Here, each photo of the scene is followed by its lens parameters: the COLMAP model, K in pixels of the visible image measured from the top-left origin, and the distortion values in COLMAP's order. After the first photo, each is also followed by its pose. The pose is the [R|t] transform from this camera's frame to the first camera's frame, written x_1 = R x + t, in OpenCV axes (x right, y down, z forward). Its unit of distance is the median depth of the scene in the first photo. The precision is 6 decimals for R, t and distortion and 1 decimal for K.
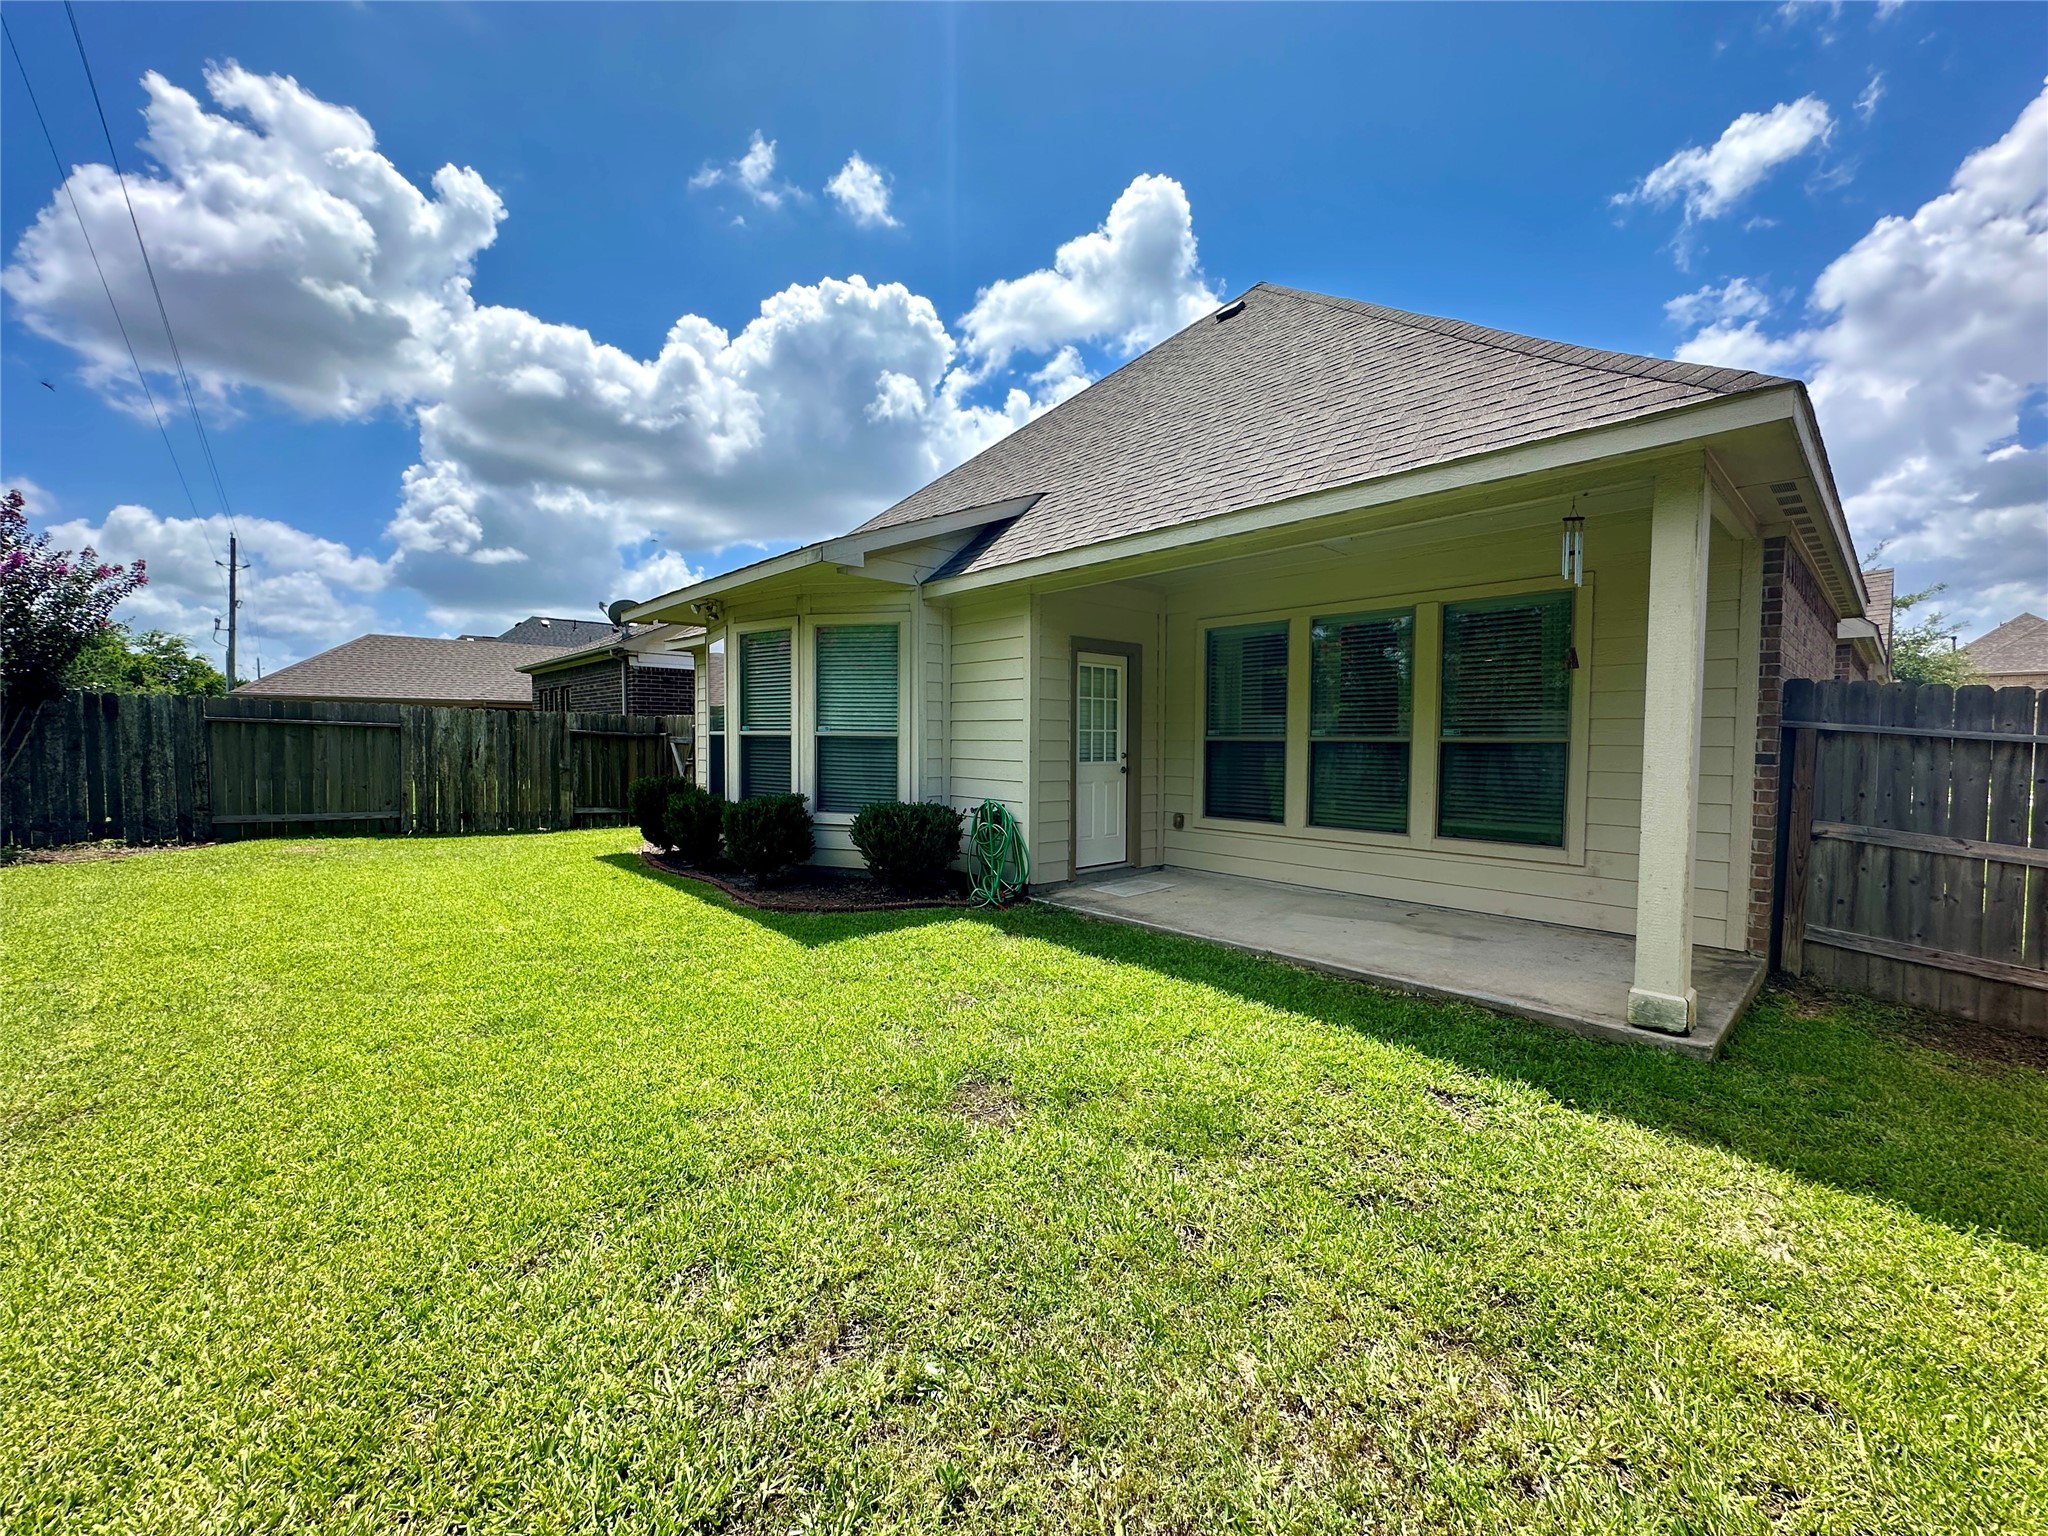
lens RADIAL K [[816.8, 0, 1022.9], [0, 816.8, 765.5], [0, 0, 1]] dist [-0.000823, 0.000345]
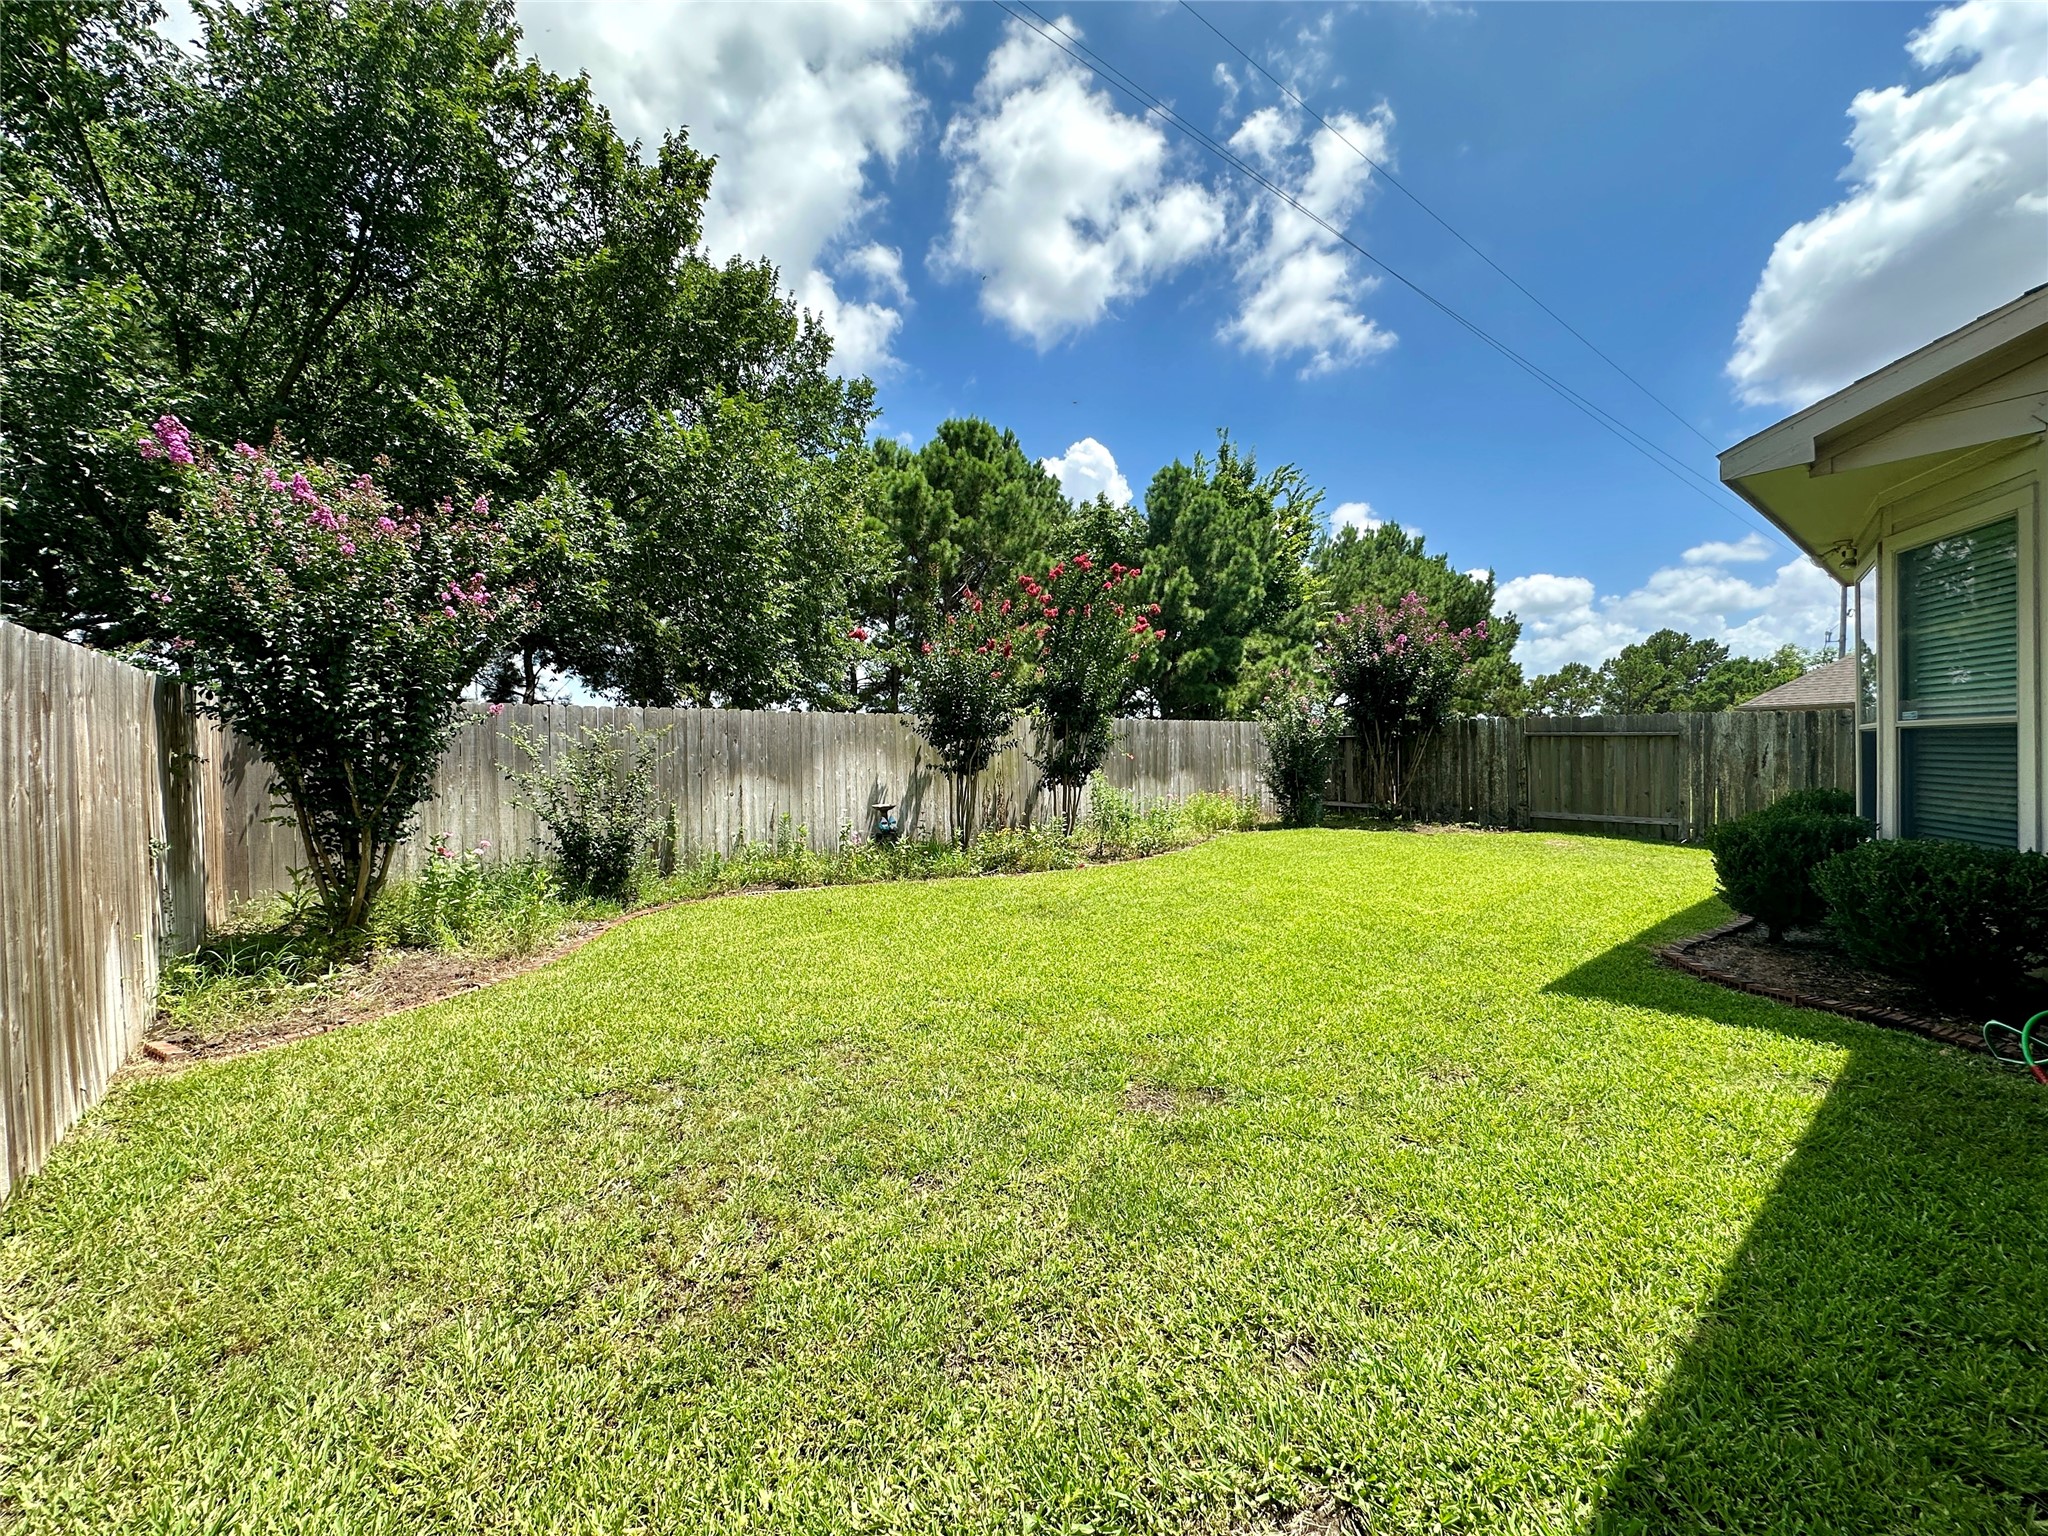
lens RADIAL K [[816.8, 0, 1022.9], [0, 816.8, 765.5], [0, 0, 1]] dist [-0.000823, 0.000345]
pose [[-0.048462, 0.004186, -0.998816, 0.272209], [-0.012121, 0.999915, 0.004778, -0.004526], [0.998751, 0.012338, -0.048407, 0.236610]]
